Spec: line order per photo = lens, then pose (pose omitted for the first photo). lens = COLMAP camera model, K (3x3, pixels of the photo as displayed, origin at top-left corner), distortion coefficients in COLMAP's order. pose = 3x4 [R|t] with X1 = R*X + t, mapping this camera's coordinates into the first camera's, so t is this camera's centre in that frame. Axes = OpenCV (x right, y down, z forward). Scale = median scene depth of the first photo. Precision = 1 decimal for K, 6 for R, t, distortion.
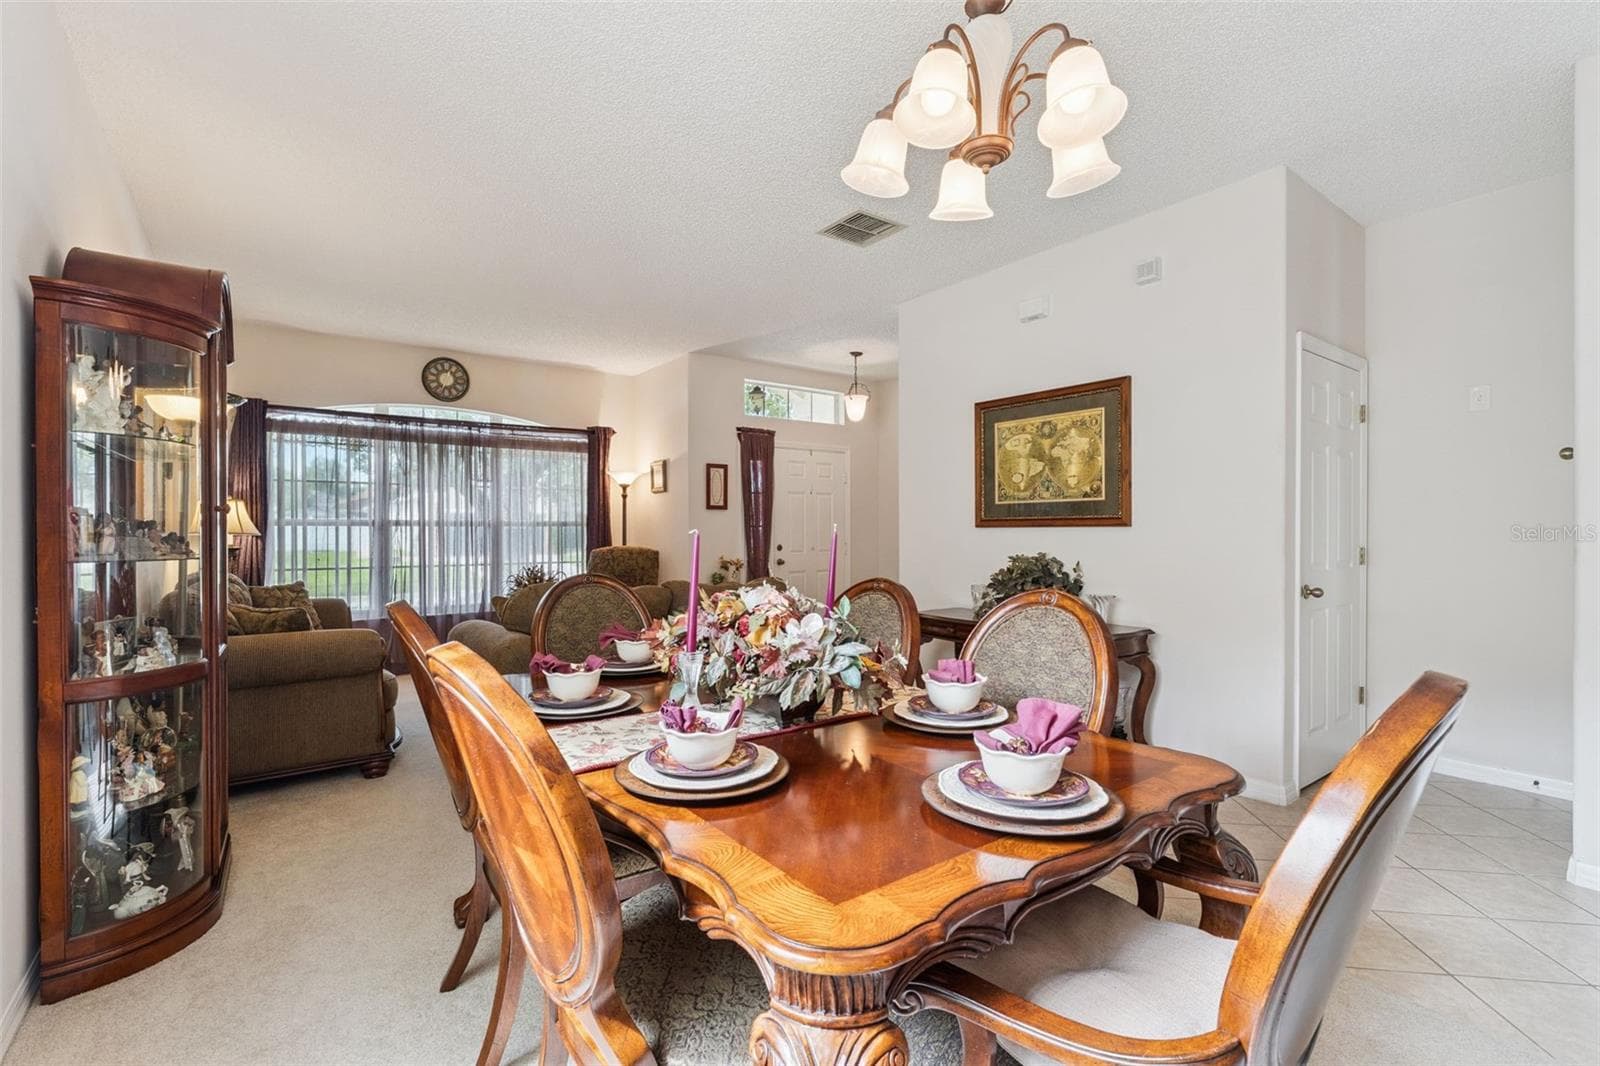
lens RADIAL K [[711.6, 0, 799.5], [0, 711.6, 530.7], [0, 0, 1]] dist [0.005782, -0.001751]
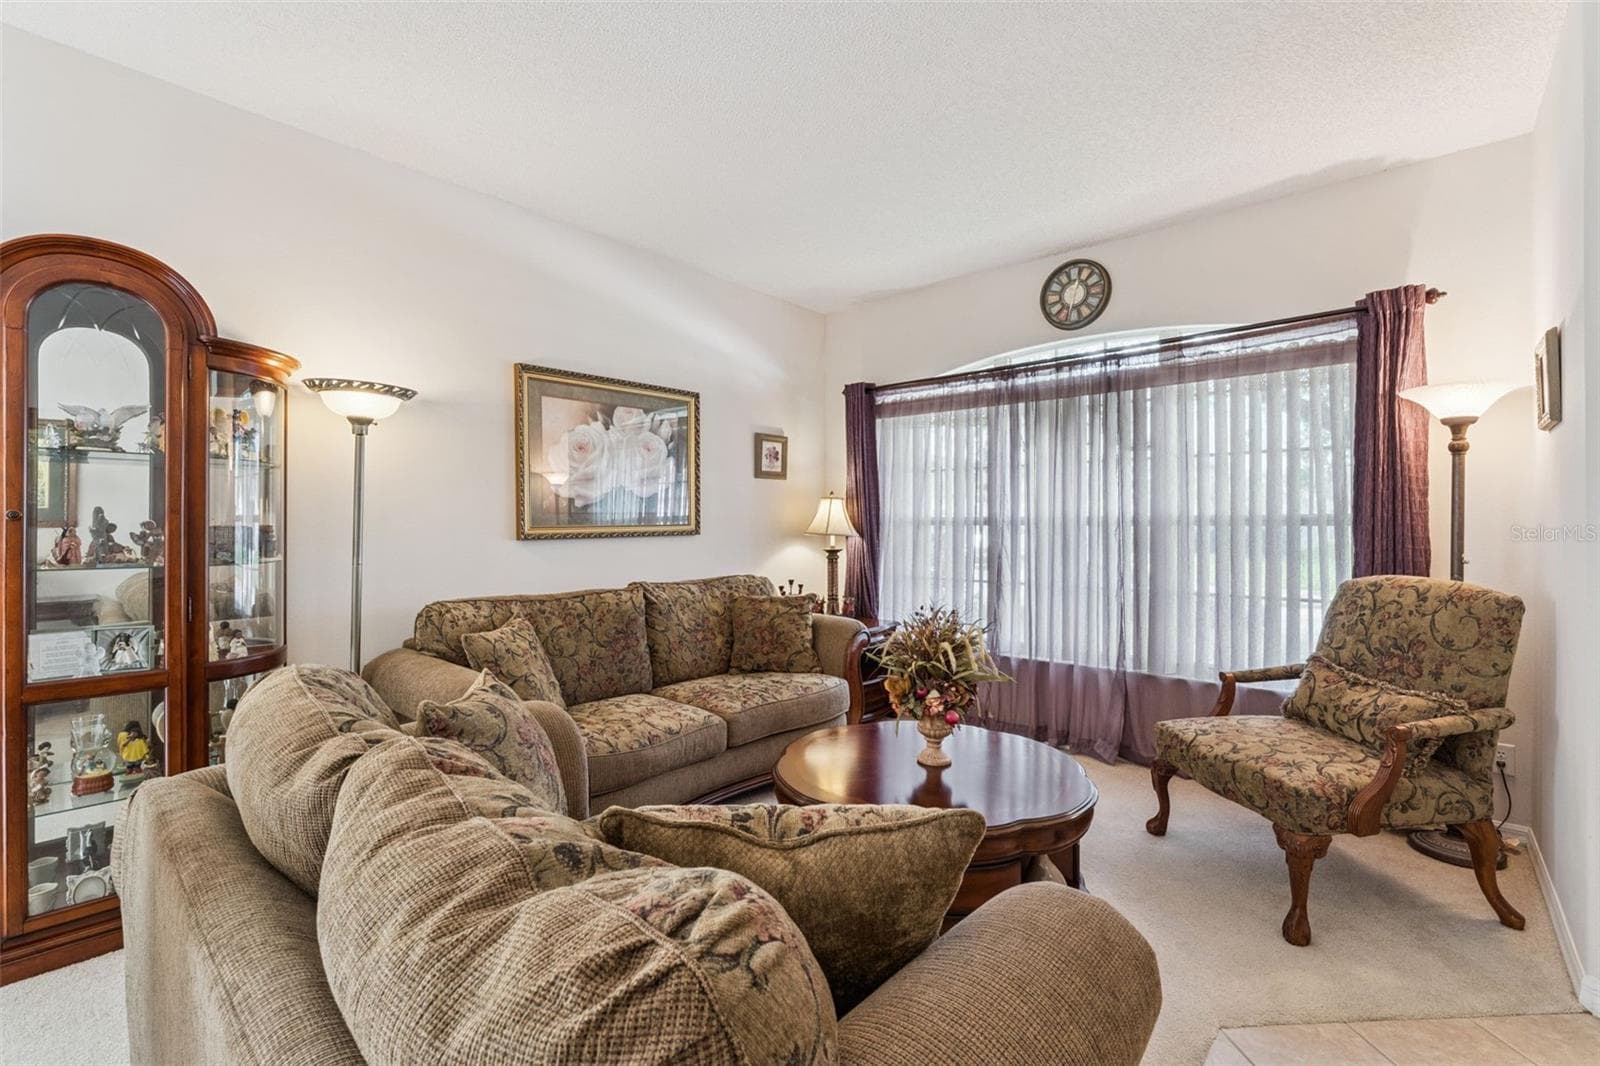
lens RADIAL K [[711.6, 0, 793.0], [0, 711.6, 522.7], [0, 0, 1]] dist [0.005782, -0.001751]
pose [[0.181617, -0.004286, -0.983360, 0.079494], [-0.006597, 0.999963, -0.005577, -0.004241], [0.983347, 0.007500, 0.181582, 0.632843]]
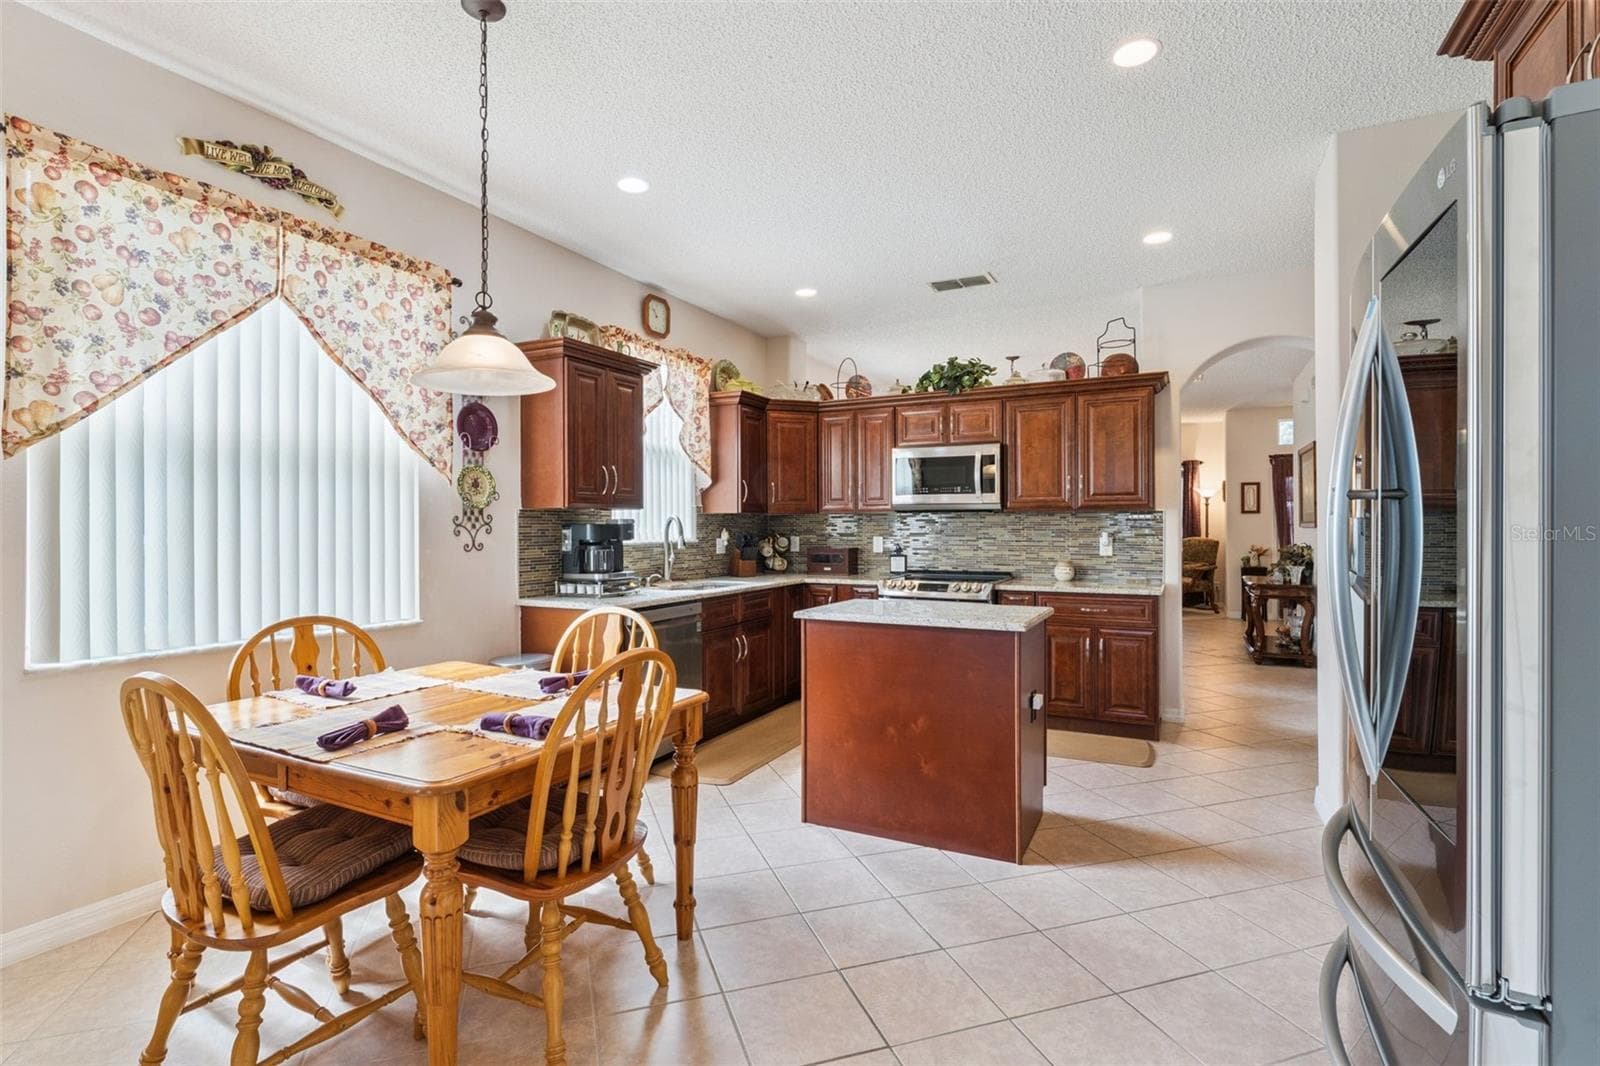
lens RADIAL K [[759.3, 0, 790.3], [0, 759.3, 524.9], [0, 0, 1]] dist [-0.003351, -0.001606]
pose [[0.411664, -0.007085, -0.911308, 0.950299], [0.001590, 0.999974, -0.007056, 0.004770], [0.911334, 0.001456, 0.411665, -0.521364]]
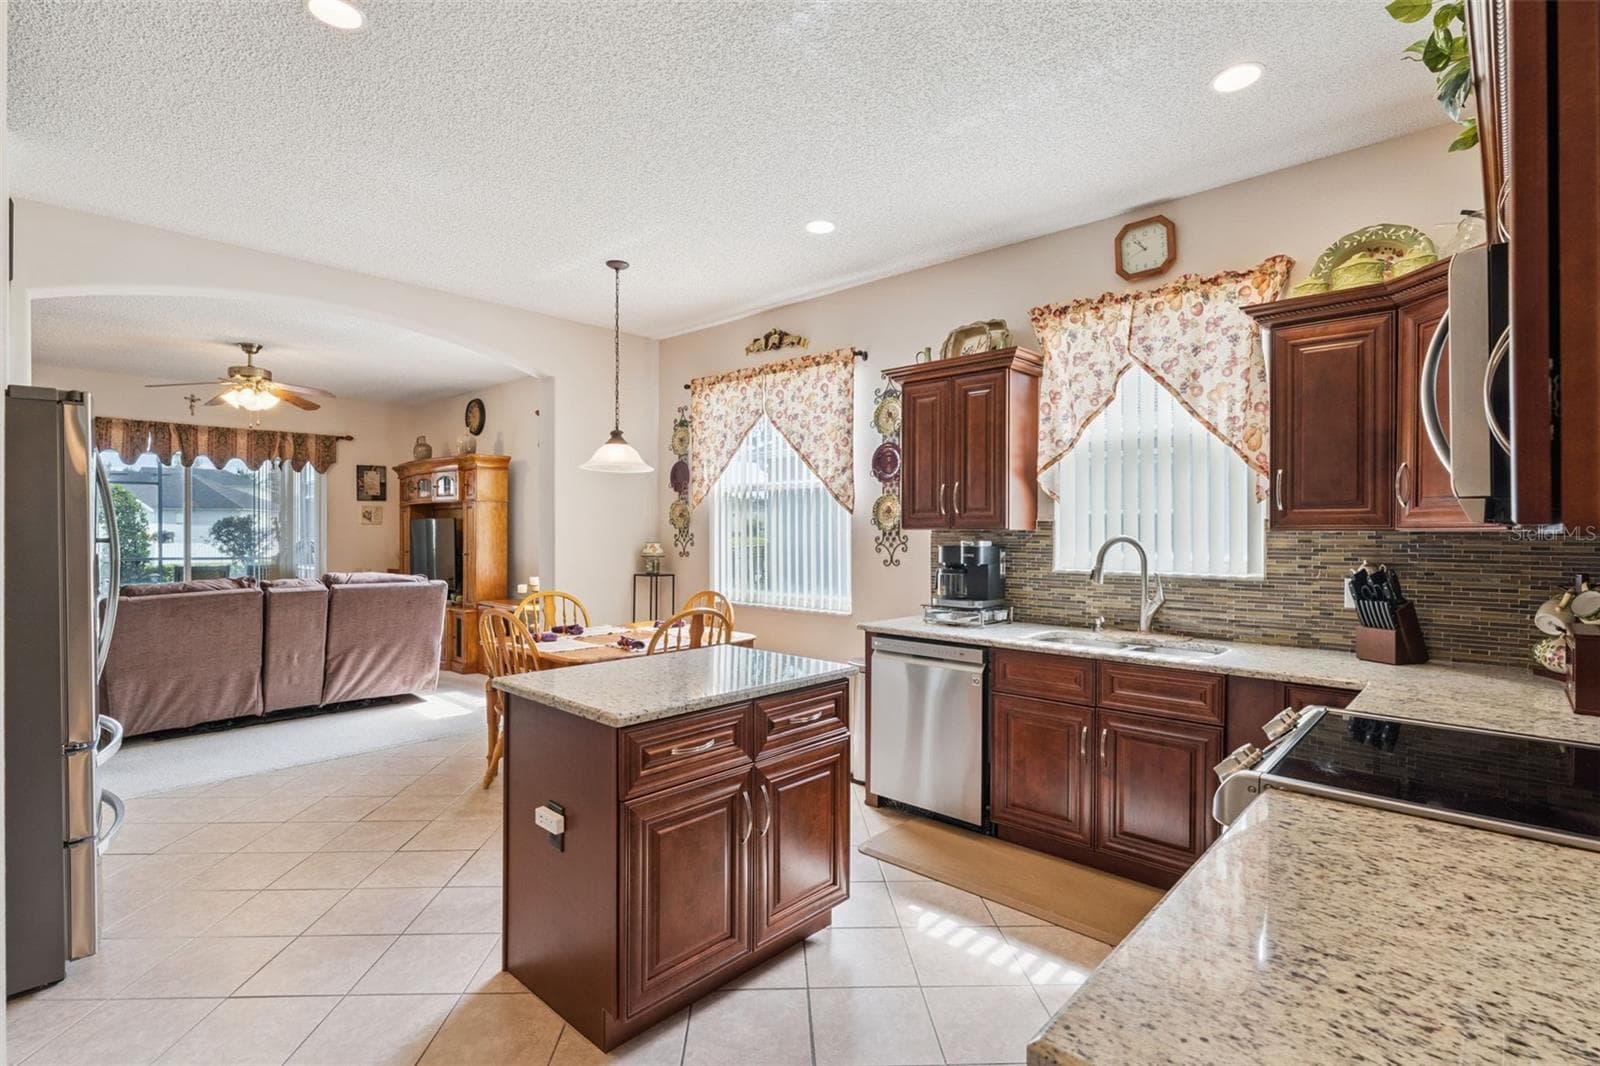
lens RADIAL K [[759.3, 0, 794.1], [0, 759.3, 533.5], [0, 0, 1]] dist [-0.003351, -0.001606]
pose [[-0.989246, -0.006810, -0.146102, 0.503949], [-0.008106, 0.999933, 0.008272, -0.014643], [0.146036, 0.009368, -0.989235, 0.183183]]
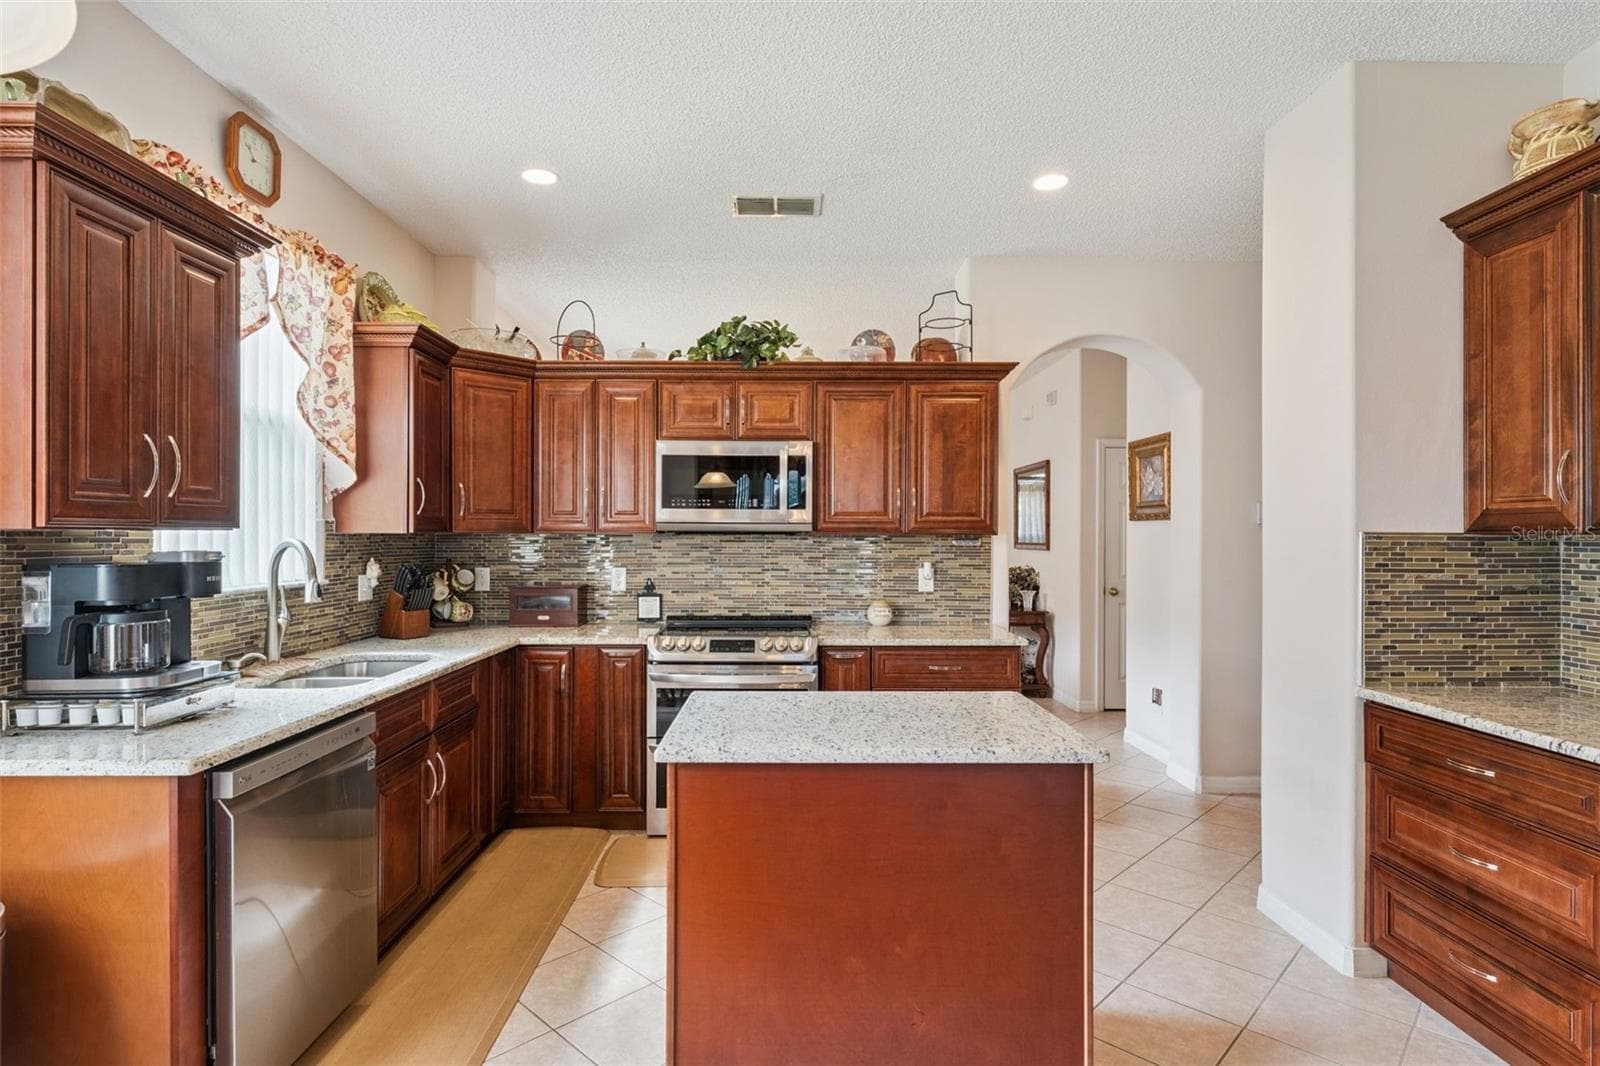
lens RADIAL K [[821.6, 0, 790.1], [0, 821.6, 536.8], [0, 0, 1]] dist [0.000683, -0.001245]
pose [[0.788115, -0.001725, -0.615526, 0.683018], [-0.002119, 0.999983, -0.005515, -0.009884], [0.615525, 0.005650, 0.788097, -0.495872]]
